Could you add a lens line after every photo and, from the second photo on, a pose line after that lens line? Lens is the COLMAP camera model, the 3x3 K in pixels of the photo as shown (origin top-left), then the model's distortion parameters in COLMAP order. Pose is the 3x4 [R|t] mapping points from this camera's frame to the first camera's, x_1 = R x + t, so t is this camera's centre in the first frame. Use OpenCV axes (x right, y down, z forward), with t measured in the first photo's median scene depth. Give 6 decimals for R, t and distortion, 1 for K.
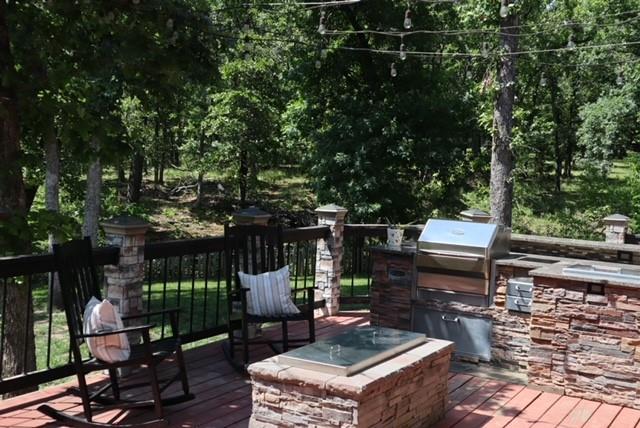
lens RADIAL K [[867.8, 0, 319.5], [0, 867.8, 213.6], [0, 0, 1]] dist [0.069362, 0.000000]
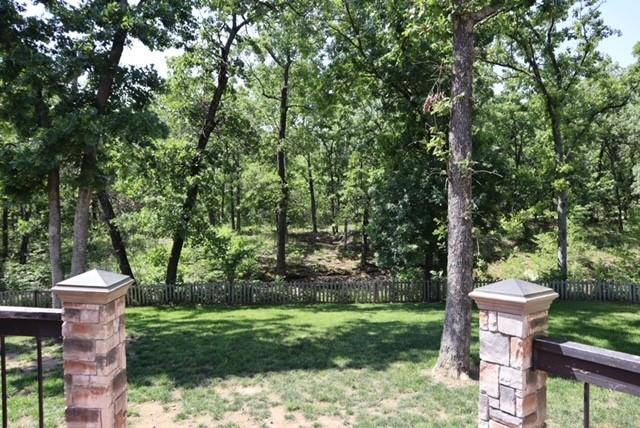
lens RADIAL K [[452.6, 0, 319.1], [0, 452.6, 213.2], [0, 0, 1]] dist [-0.078092, 0.007444]
pose [[0.931532, -0.043318, -0.361070, 0.409070], [0.014222, 0.996460, -0.082856, -0.015718], [0.363380, 0.072048, 0.928851, 0.977680]]
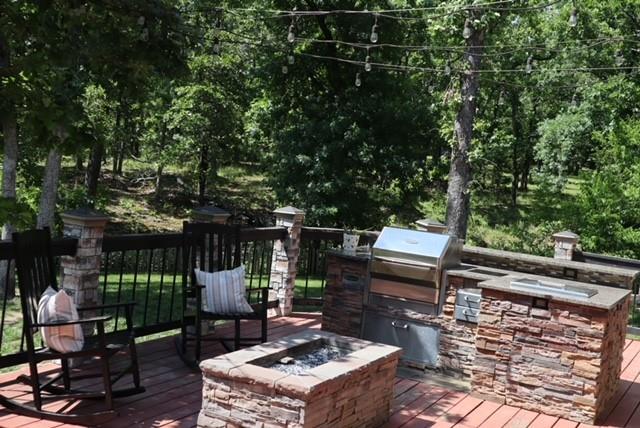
lens RADIAL K [[868.8, 0, 318.5], [0, 868.8, 210.6], [0, 0, 1]] dist [0.070030, 0.000000]
pose [[0.997348, 0.055577, 0.046998, -0.000888], [-0.055438, 0.998453, -0.004267, -0.003533], [-0.047163, 0.001651, 0.998886, -0.017335]]
